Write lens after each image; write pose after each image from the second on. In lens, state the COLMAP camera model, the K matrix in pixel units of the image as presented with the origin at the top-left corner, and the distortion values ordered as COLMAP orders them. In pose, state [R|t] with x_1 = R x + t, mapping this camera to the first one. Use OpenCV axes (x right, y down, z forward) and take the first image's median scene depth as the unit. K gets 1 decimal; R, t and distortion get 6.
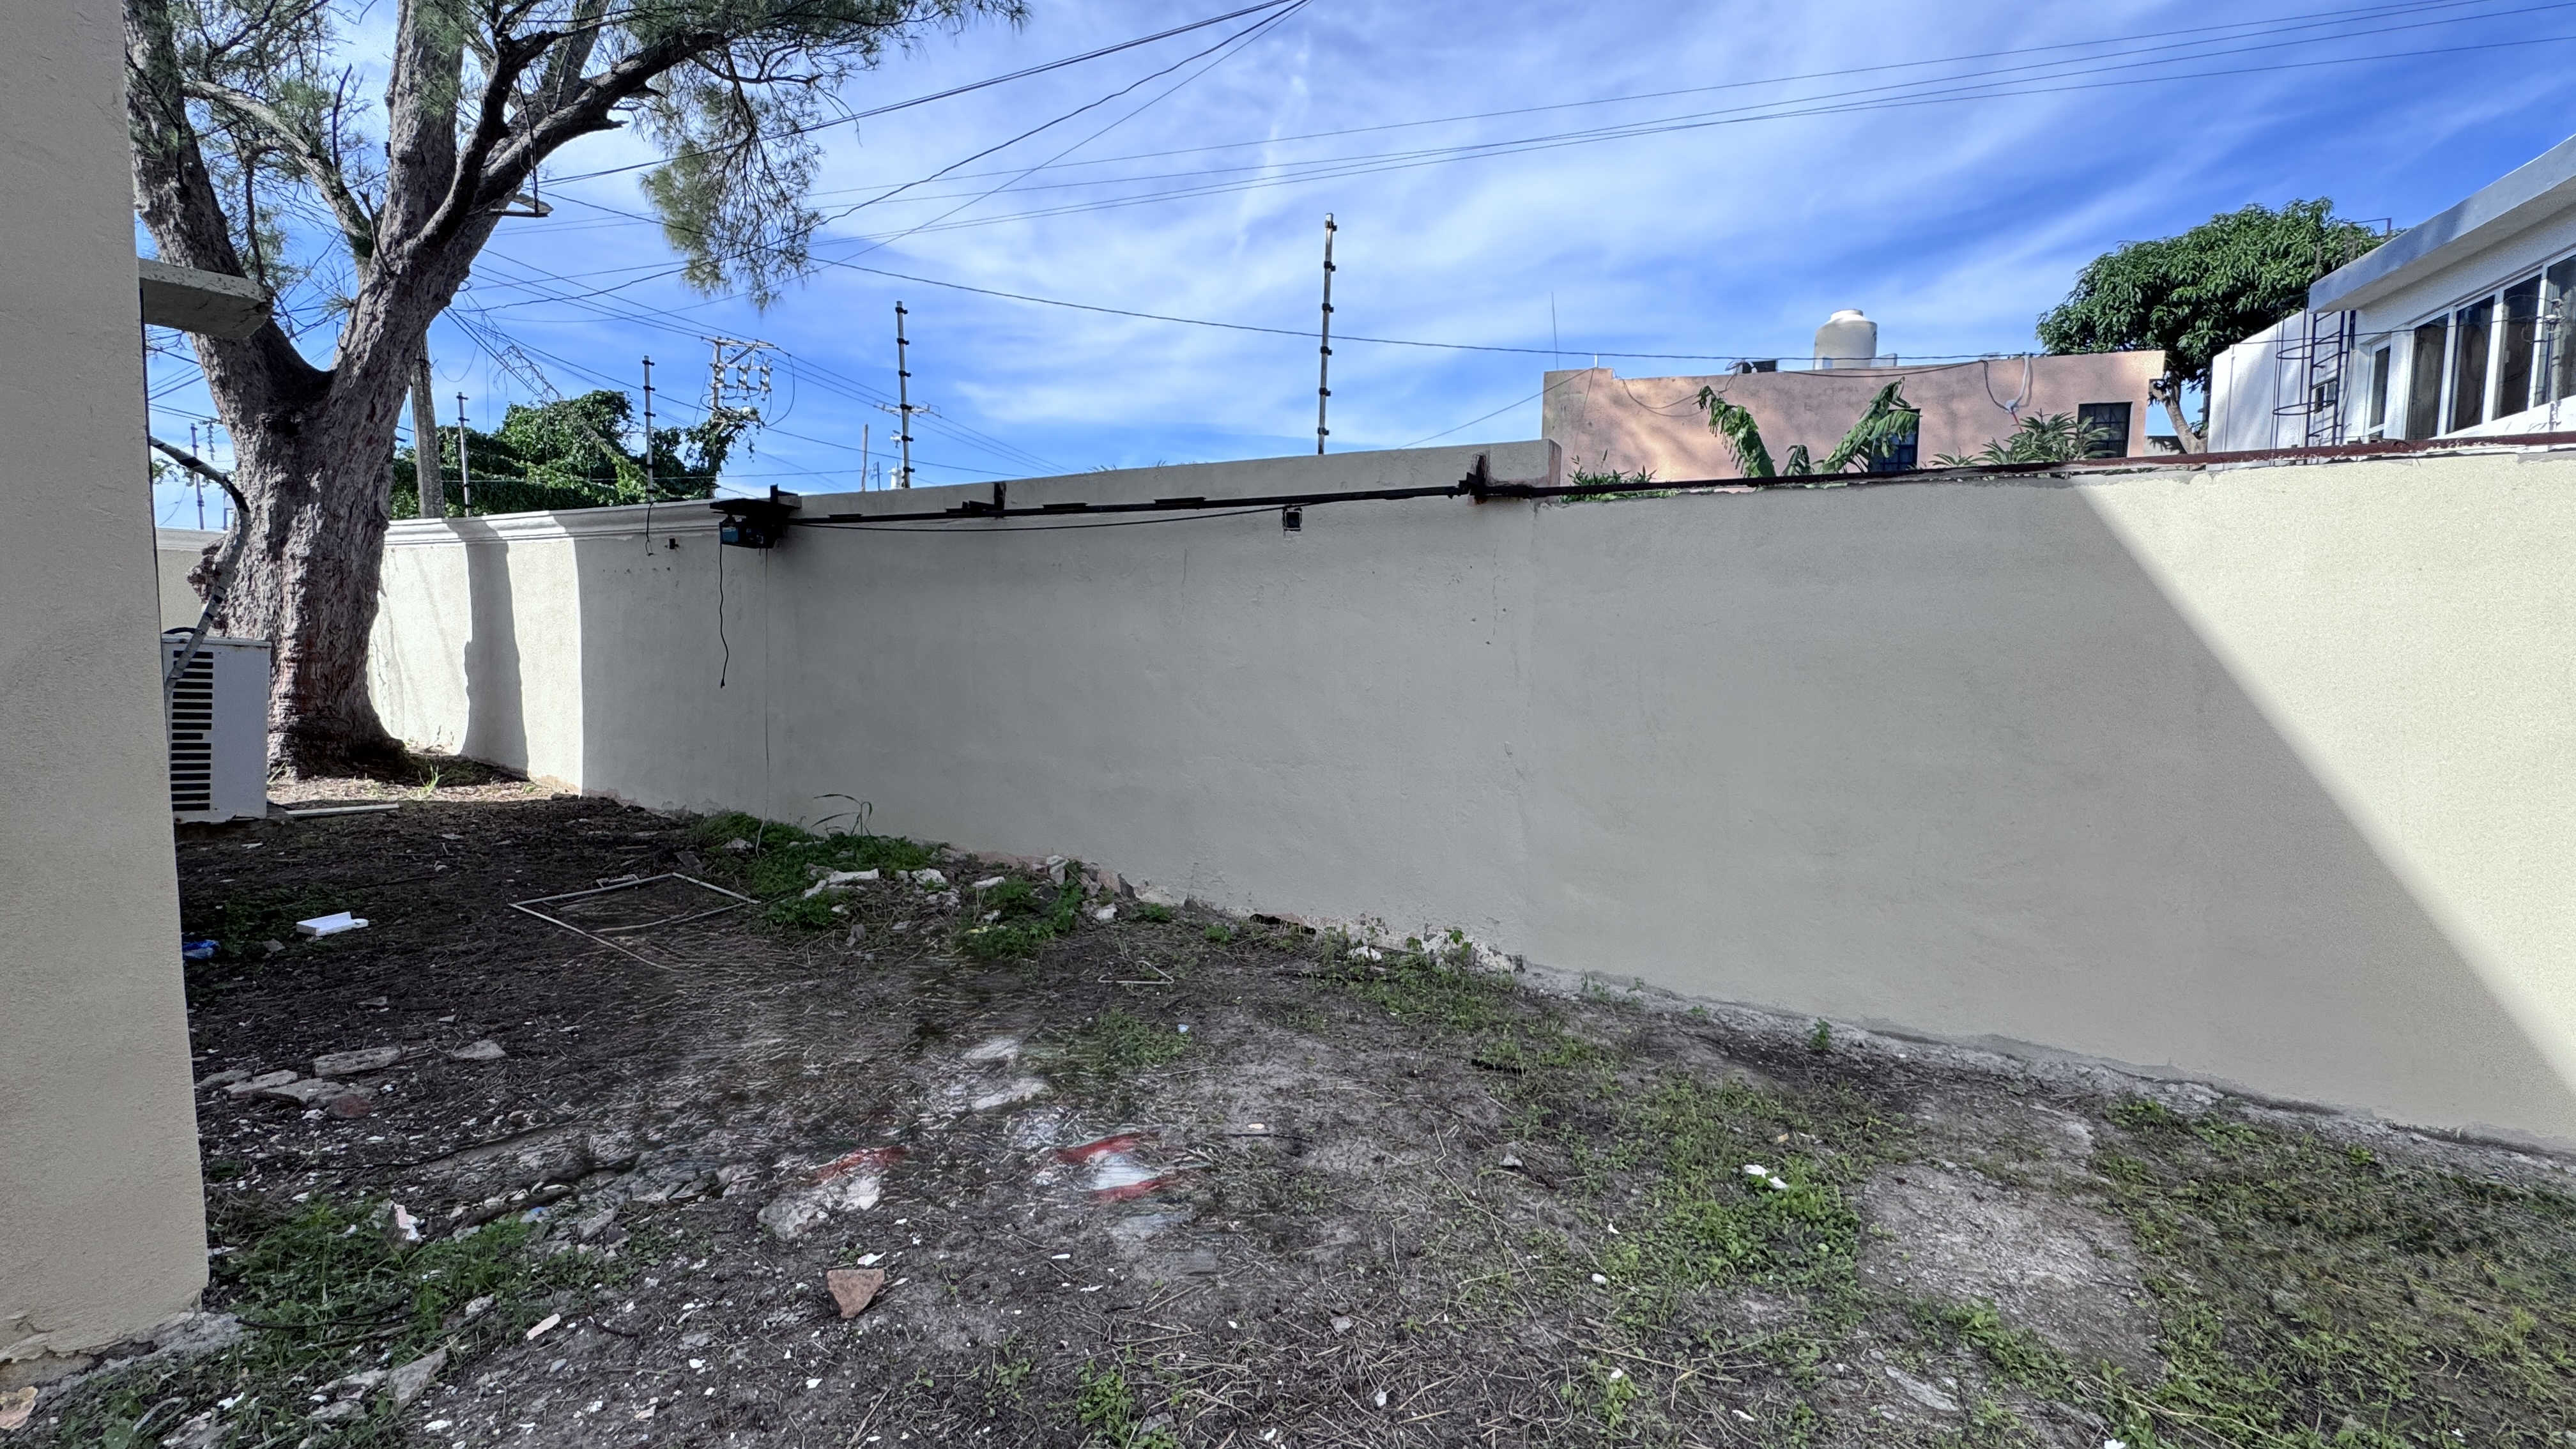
lens RADIAL K [[1032.2, 0, 1293.0], [0, 1032.2, 725.8], [0, 0, 1]] dist [-0.001493, -0.000181]
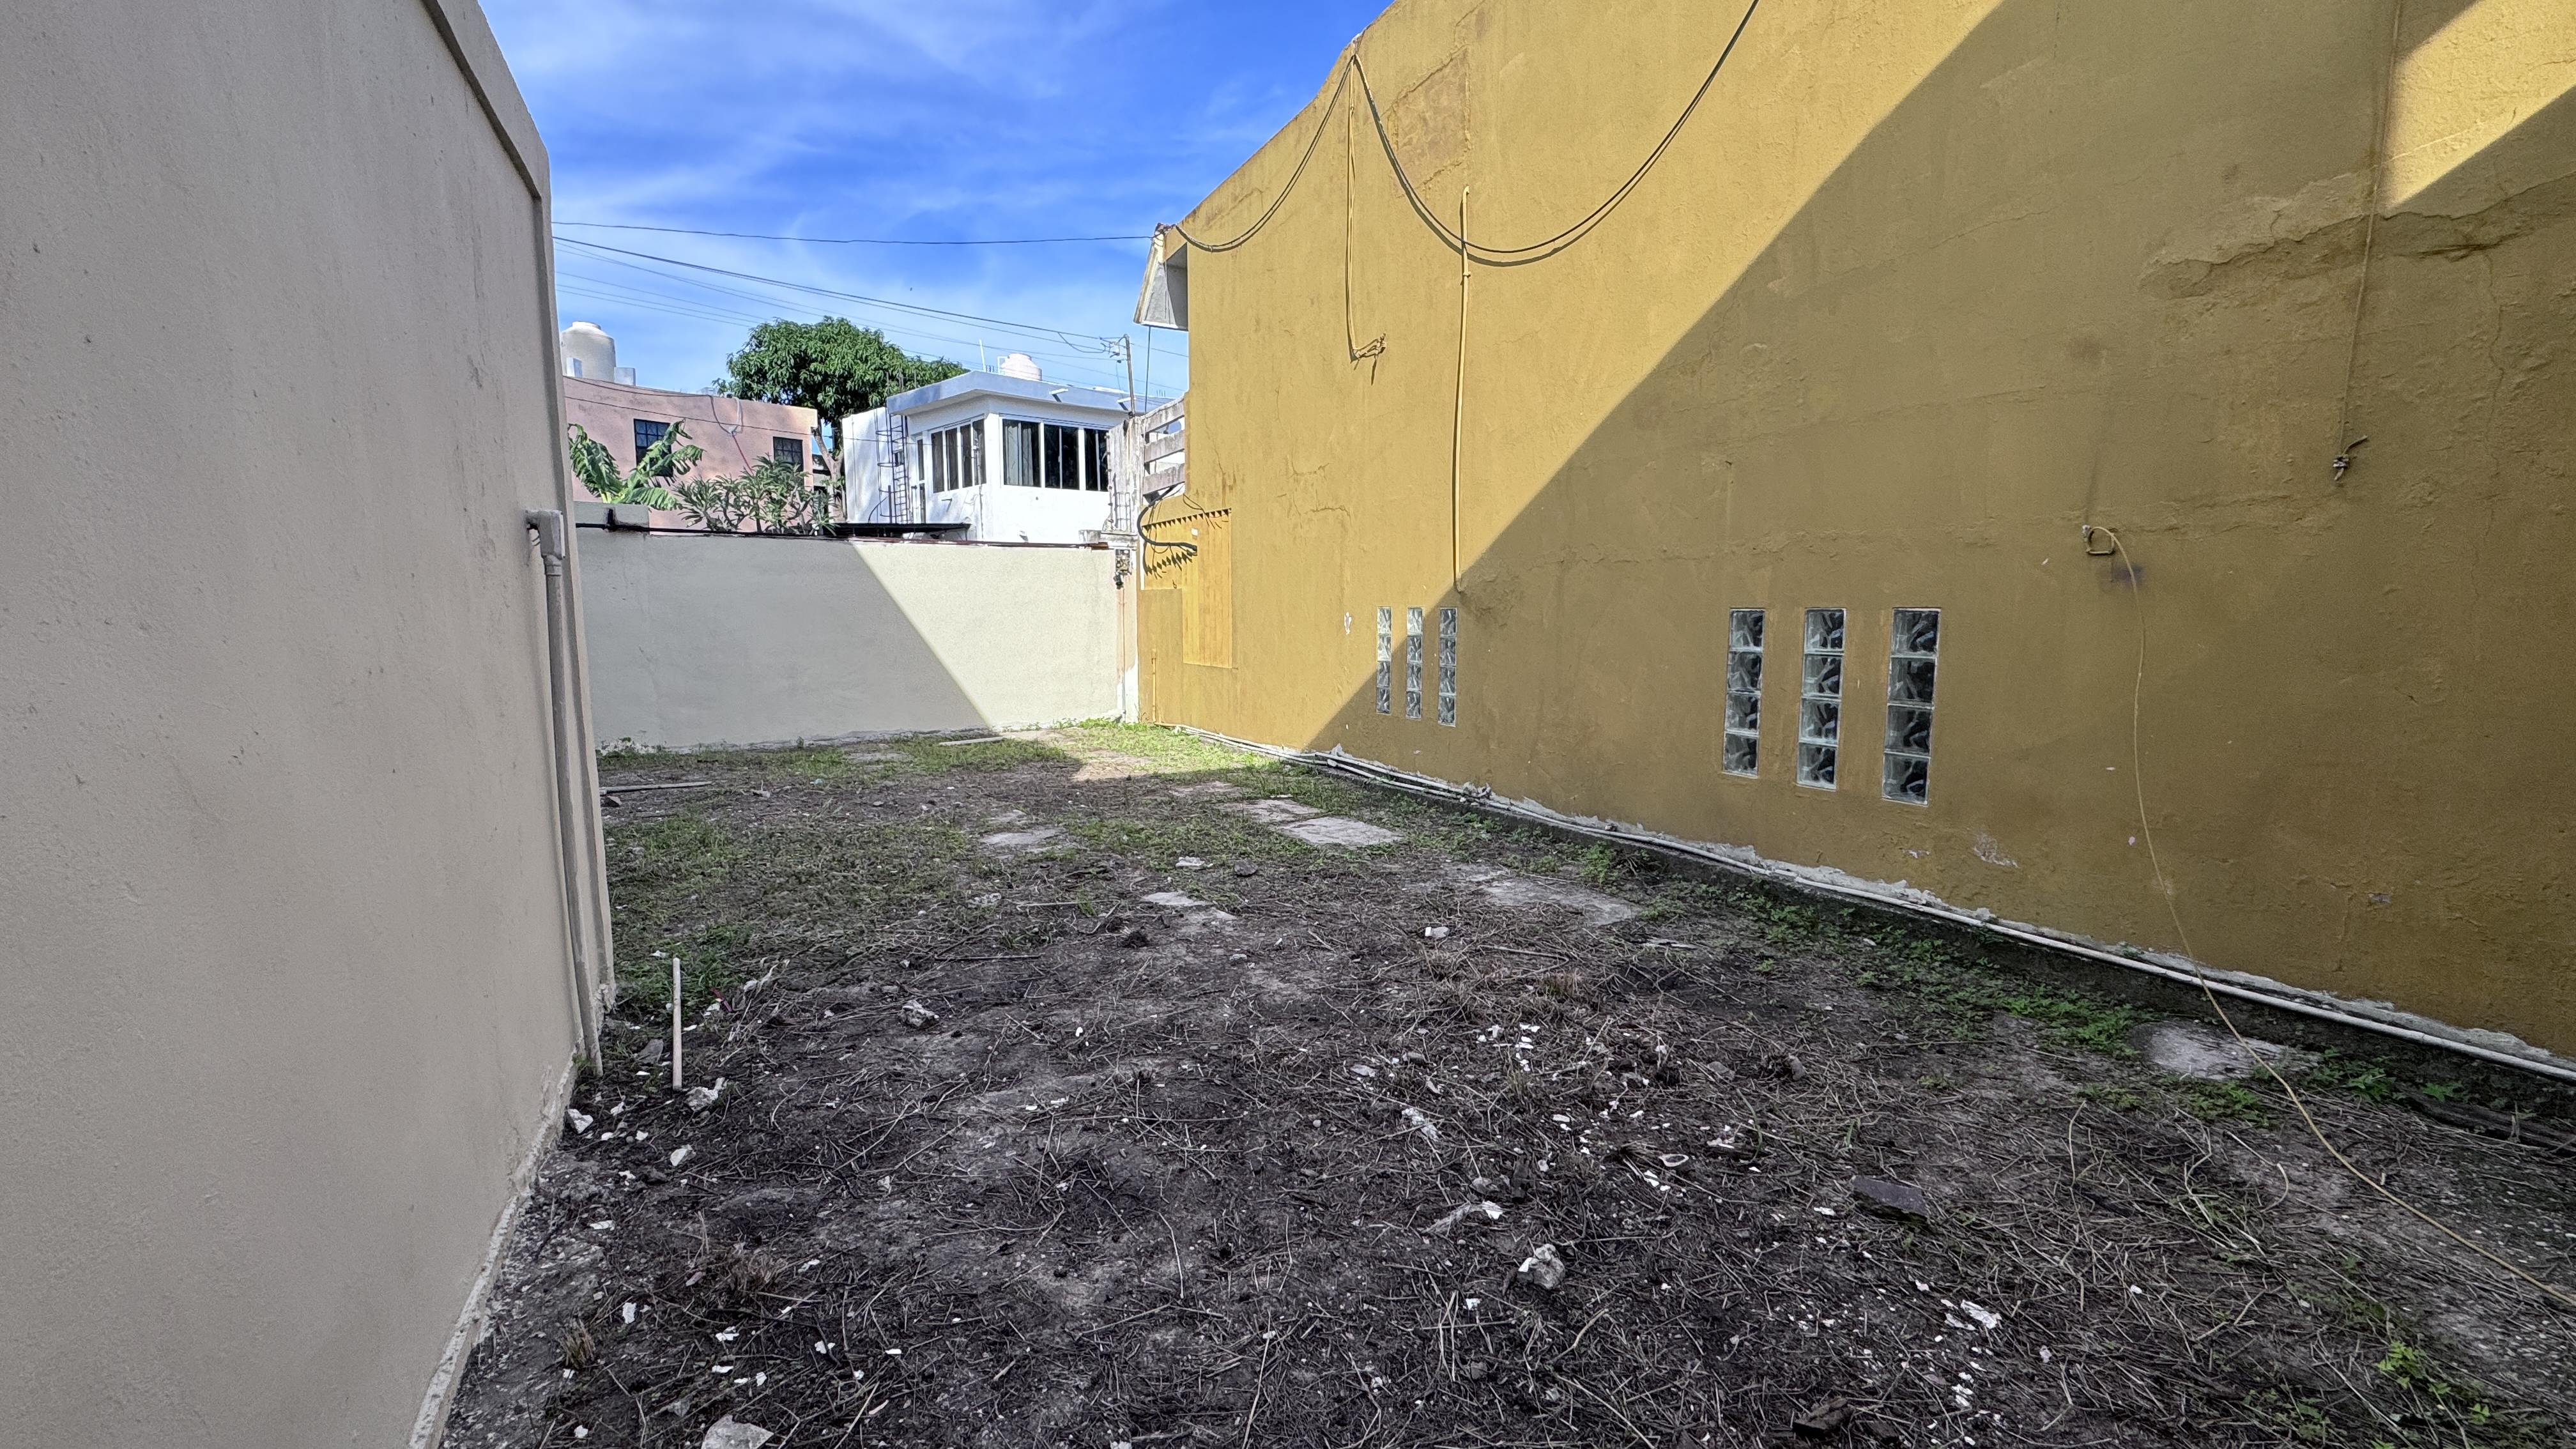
lens RADIAL K [[1030.1, 0, 1284.4], [0, 1030.1, 718.0], [0, 0, 1]] dist [-0.001299, -0.000043]
pose [[0.422621, -0.115502, 0.898917, -0.707744], [0.080455, 0.992711, 0.089728, 0.049413], [-0.902728, 0.034401, 0.428833, -0.674848]]
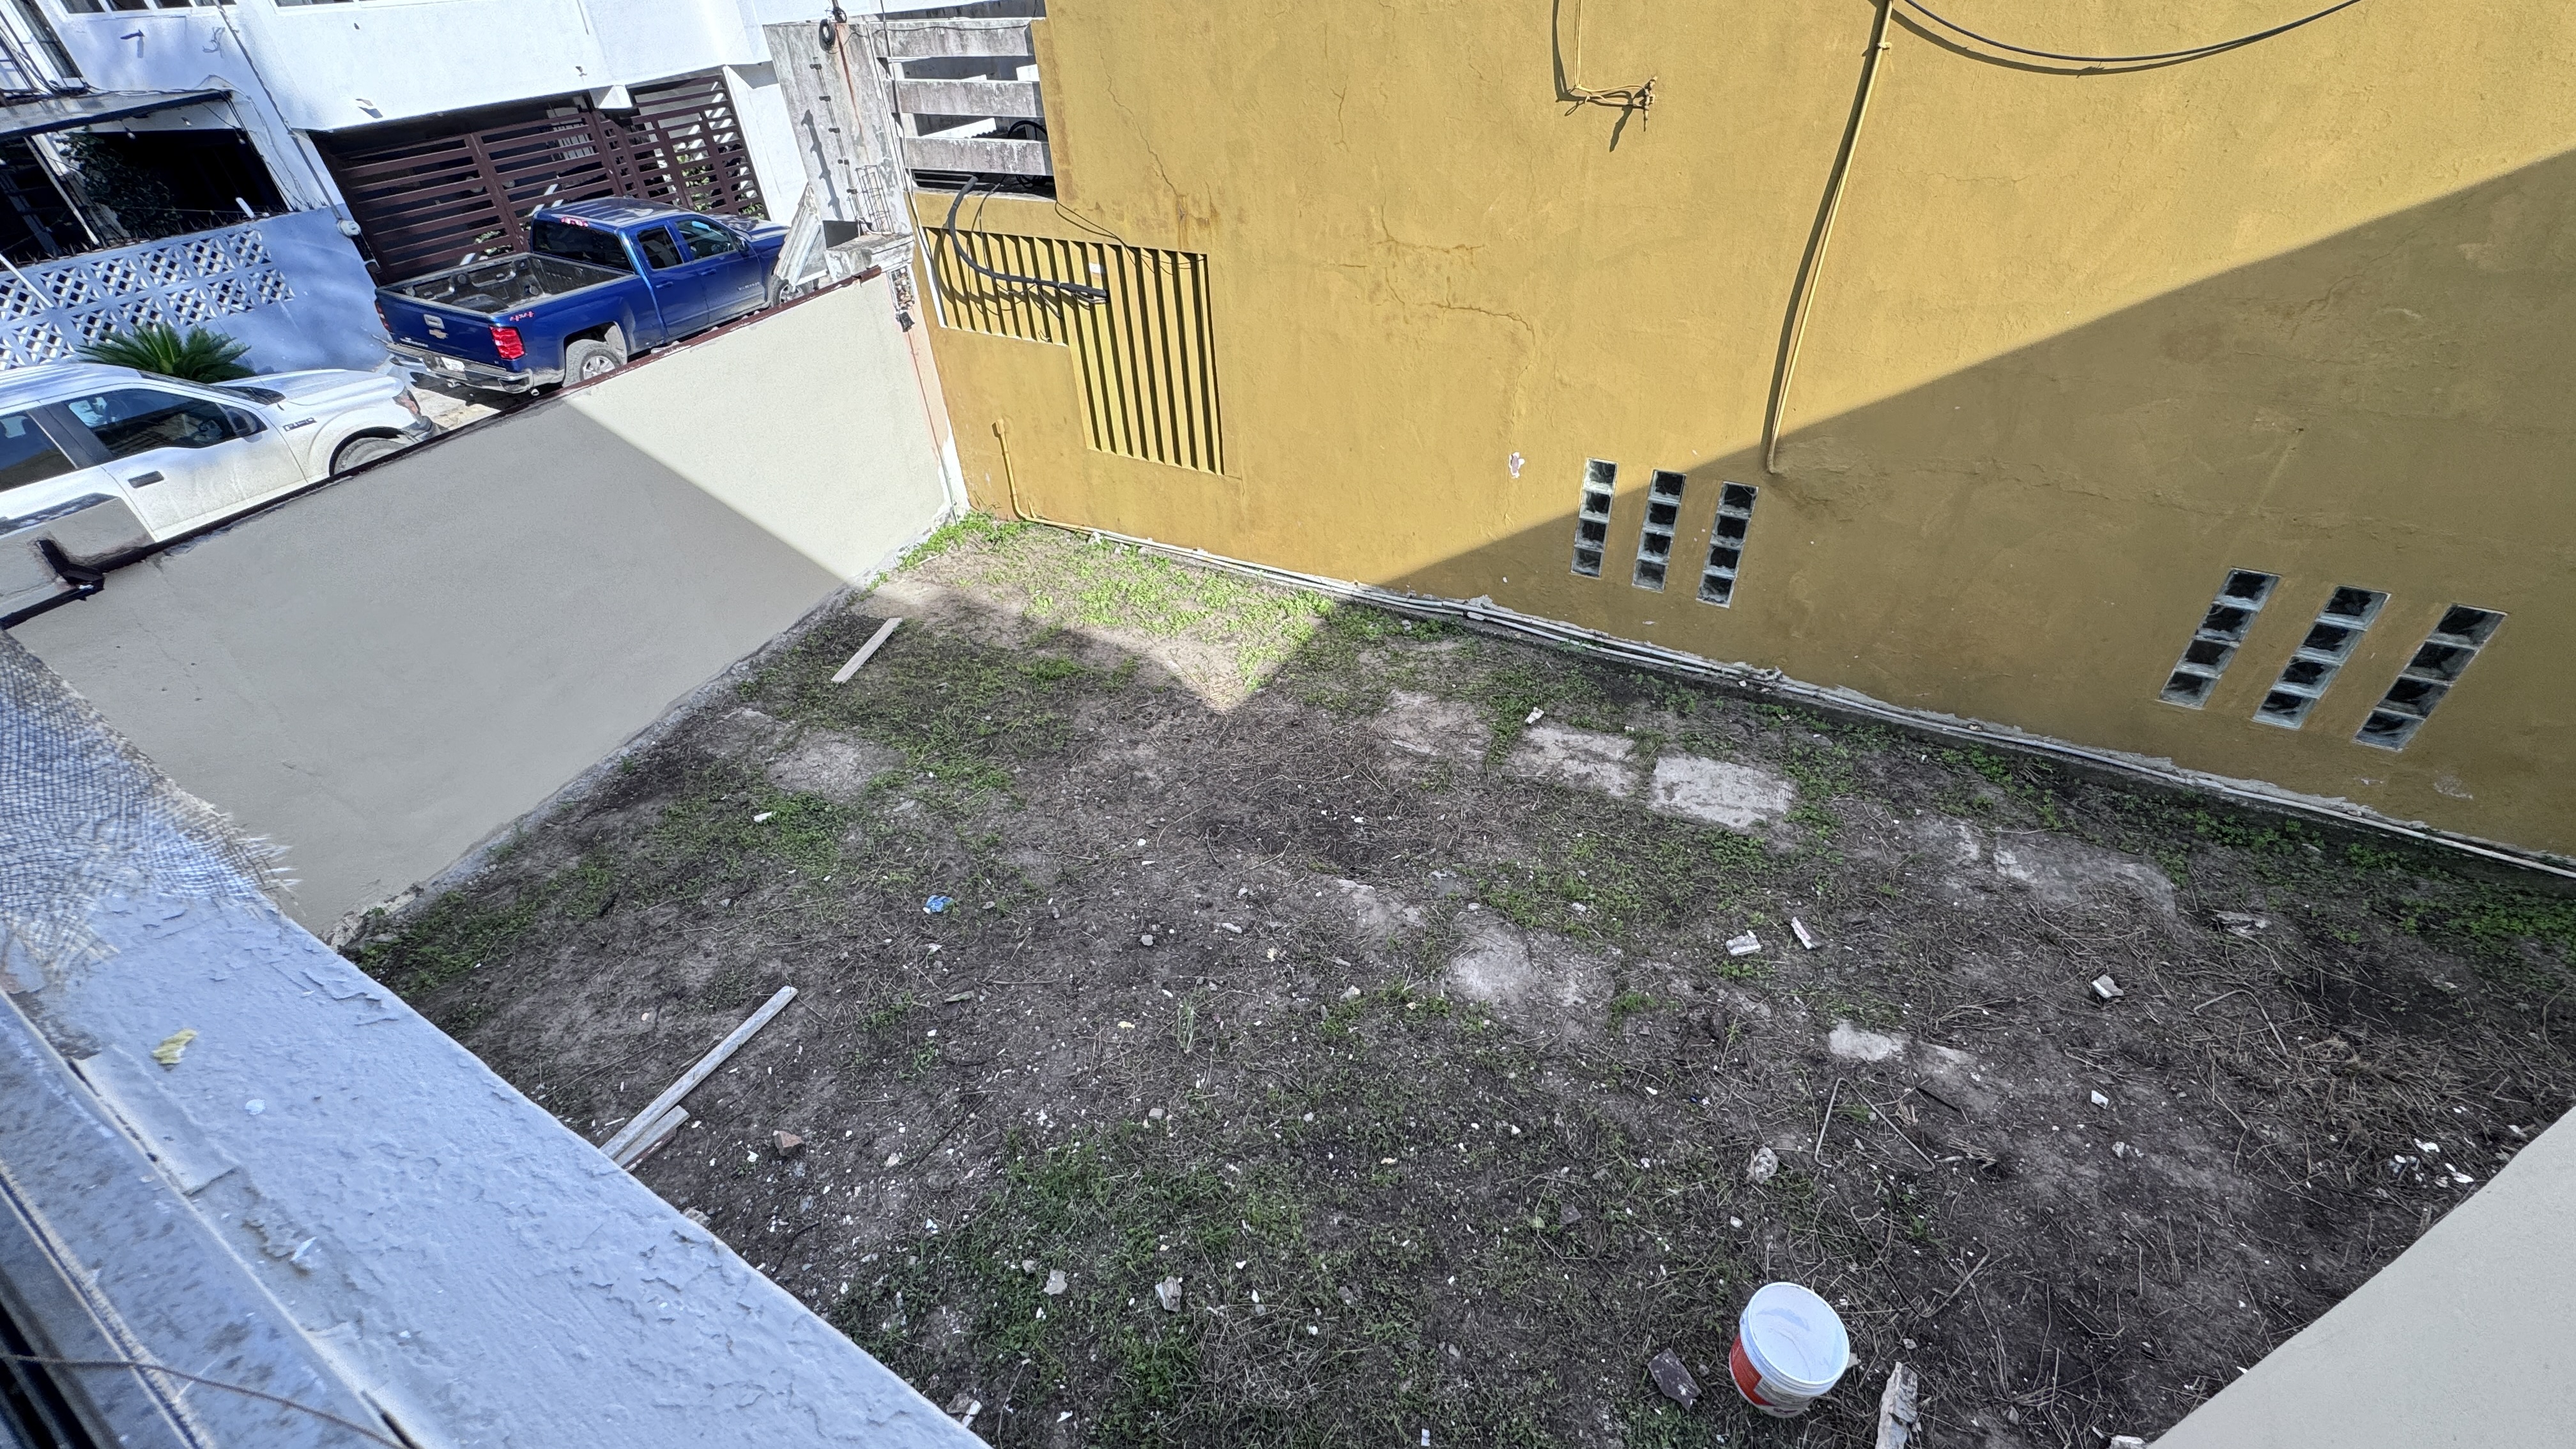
lens RADIAL K [[1037.8, 0, 1283.6], [0, 1037.8, 720.6], [0, 0, 1]] dist [-0.004092, 0.000471]
pose [[-0.148962, -0.609044, 0.779022, -0.474273], [0.116586, 0.771500, 0.625456, -0.353423], [-0.981946, 0.183992, -0.043918, 0.001188]]
